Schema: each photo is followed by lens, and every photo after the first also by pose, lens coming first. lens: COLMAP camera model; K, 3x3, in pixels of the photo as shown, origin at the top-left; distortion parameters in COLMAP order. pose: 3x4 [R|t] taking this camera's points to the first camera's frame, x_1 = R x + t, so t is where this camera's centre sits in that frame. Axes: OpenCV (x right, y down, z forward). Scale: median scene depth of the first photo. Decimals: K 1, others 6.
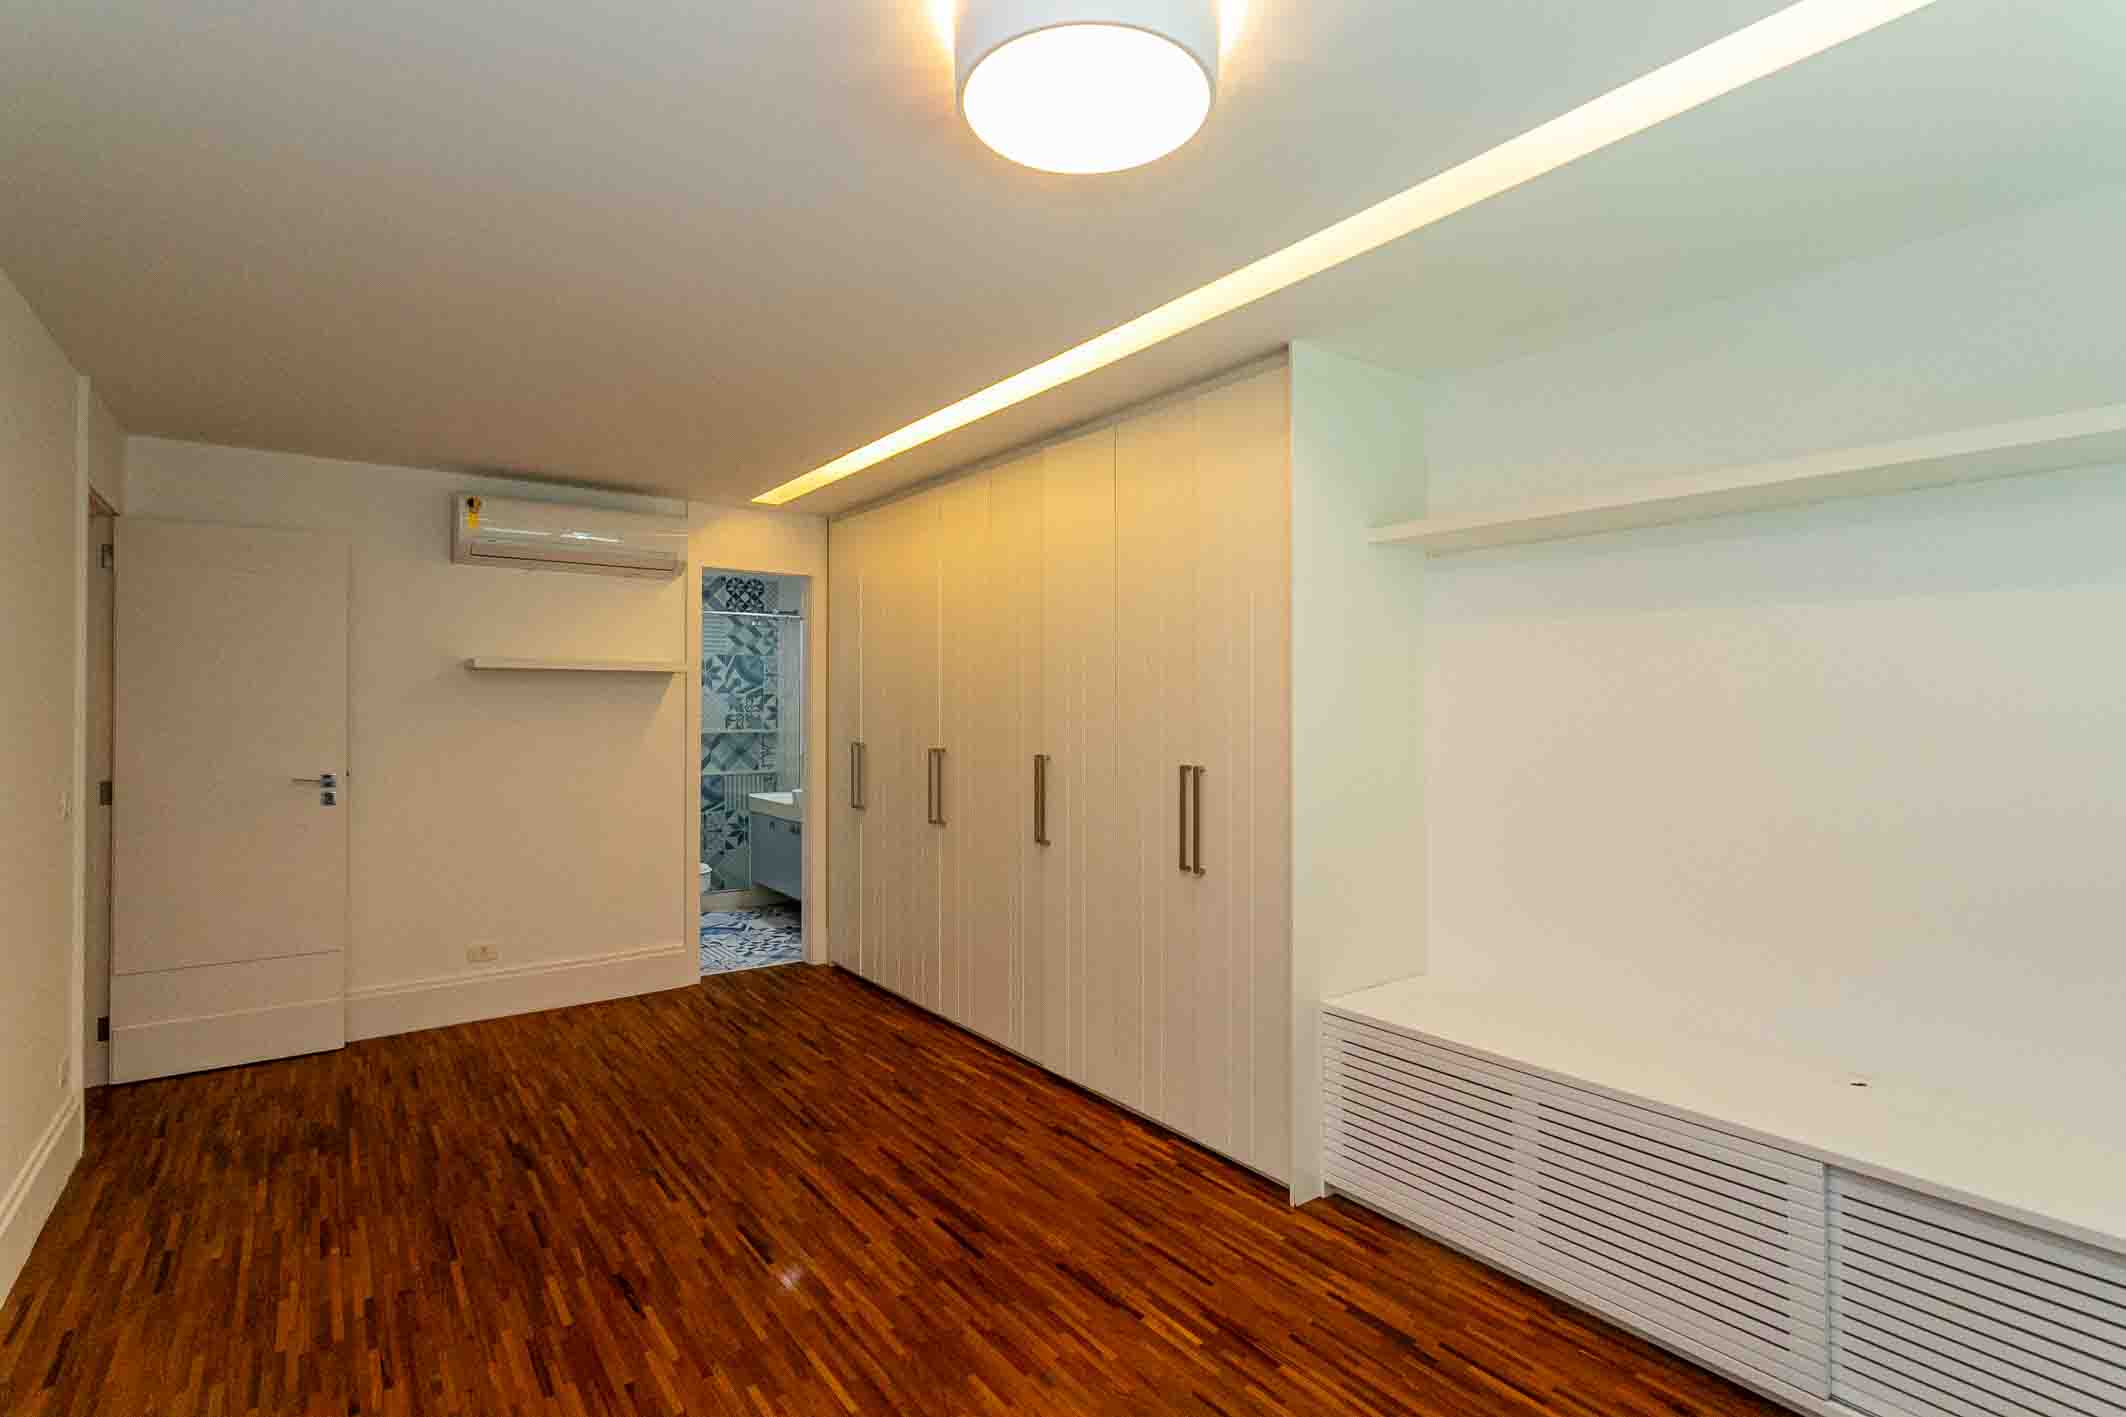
lens RADIAL K [[1010.4, 0, 1065.5], [0, 1010.4, 699.3], [0, 0, 1]] dist [0.000680, 0.000520]
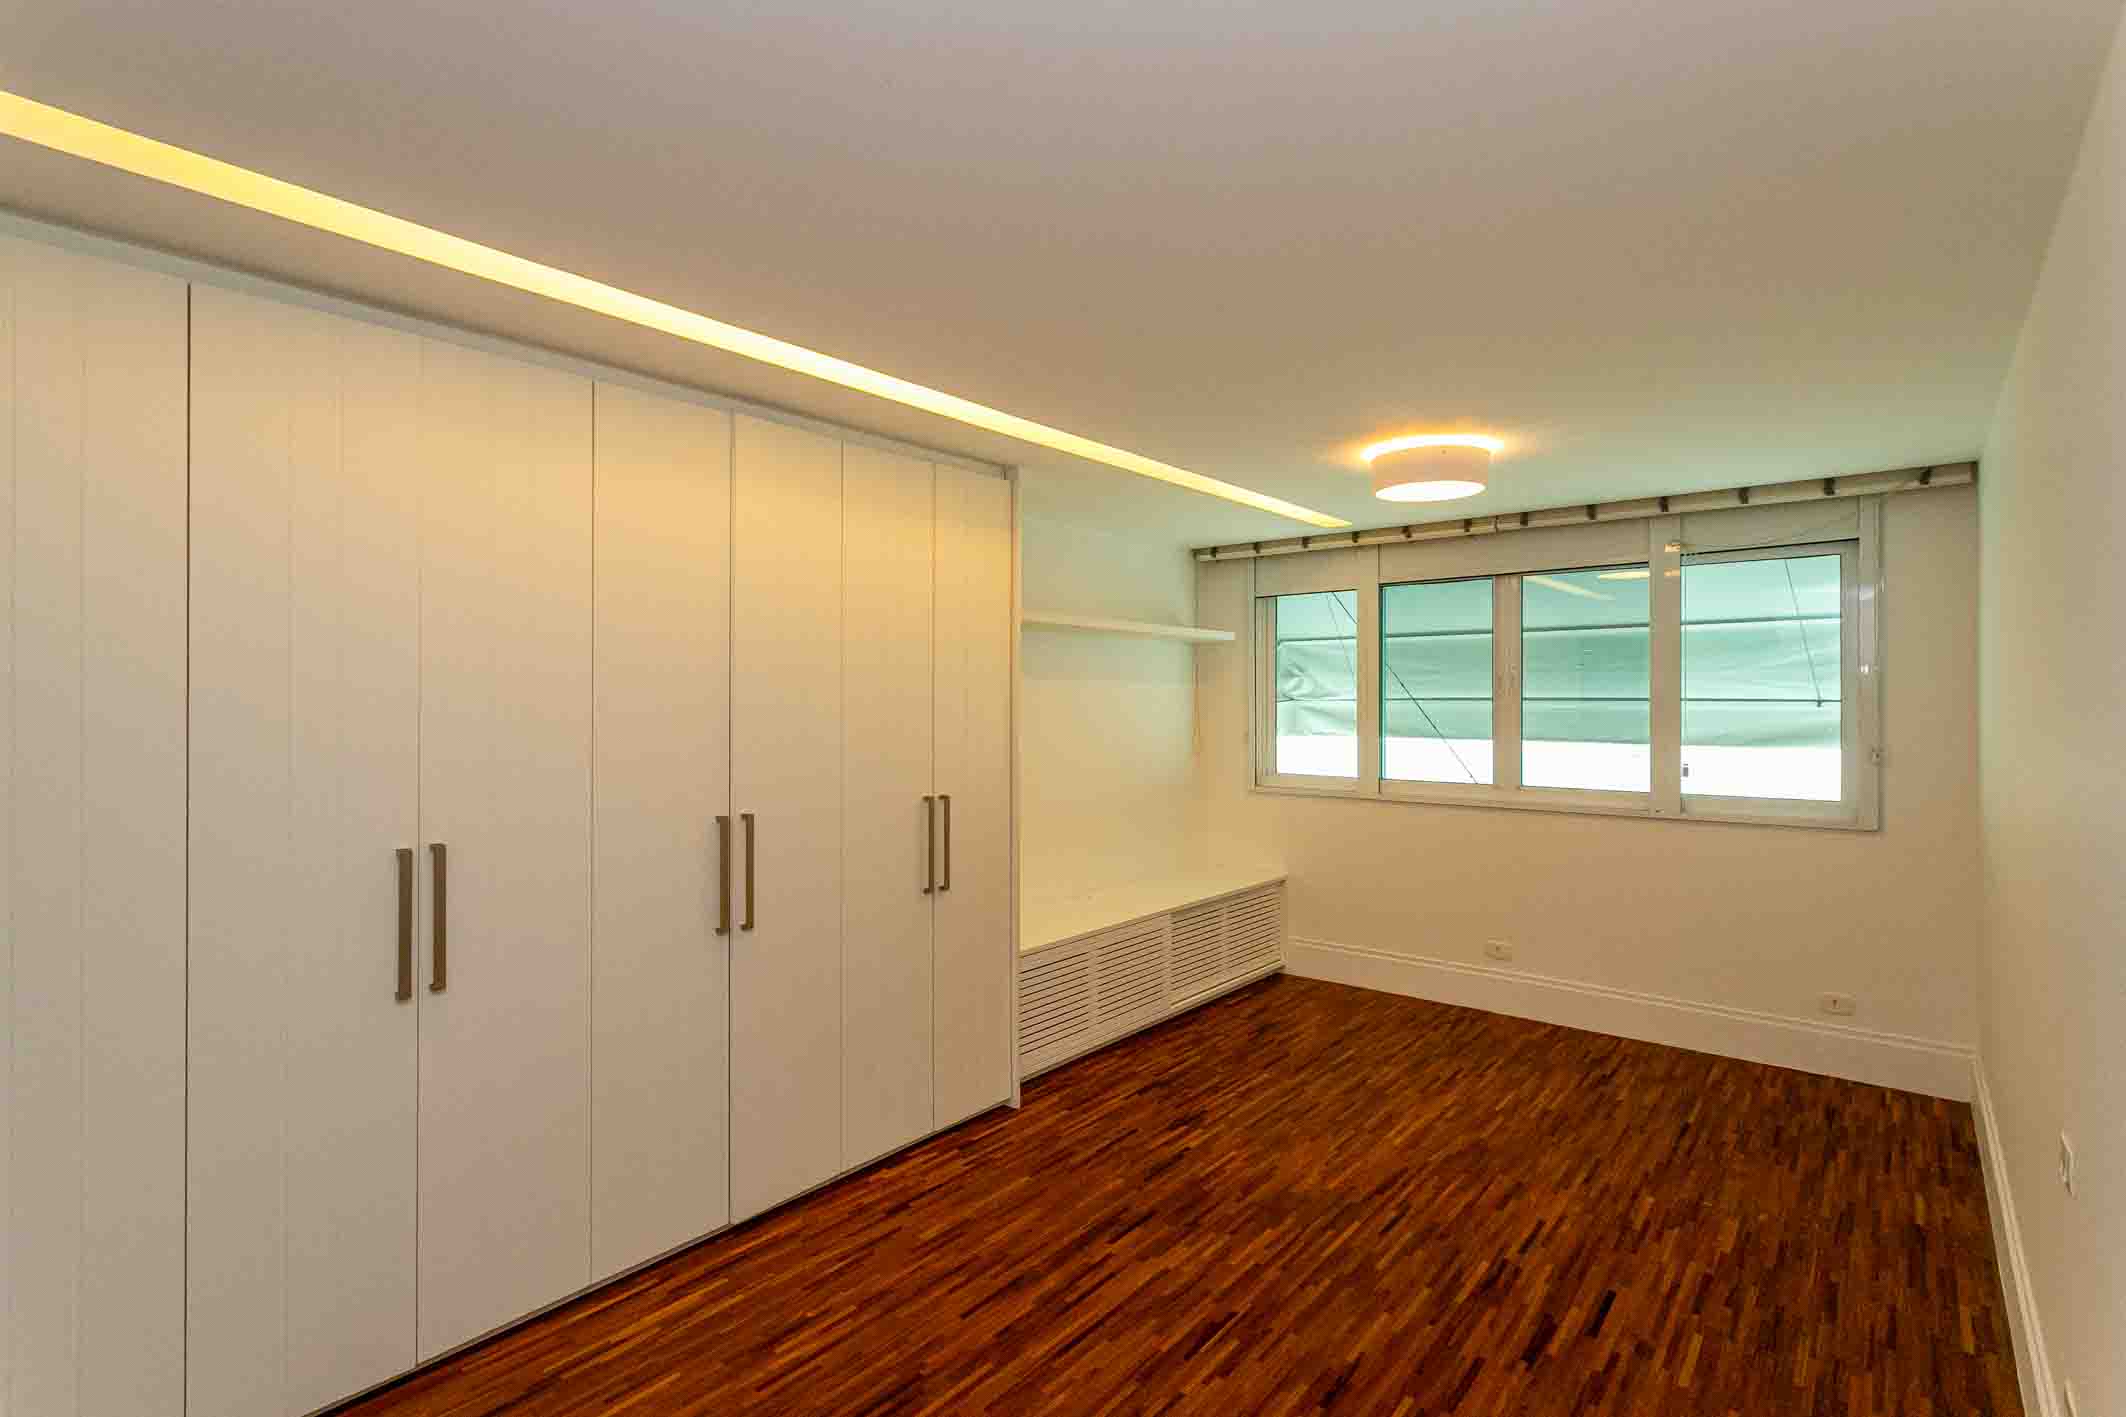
lens RADIAL K [[1010.4, 0, 1065.5], [0, 1010.4, 699.3], [0, 0, 1]] dist [0.000680, 0.000520]
pose [[-0.239131, 0.000658, 0.970987, -1.120674], [-0.007451, 0.999969, -0.002513, -0.043264], [-0.970959, -0.007835, -0.239119, 1.286406]]
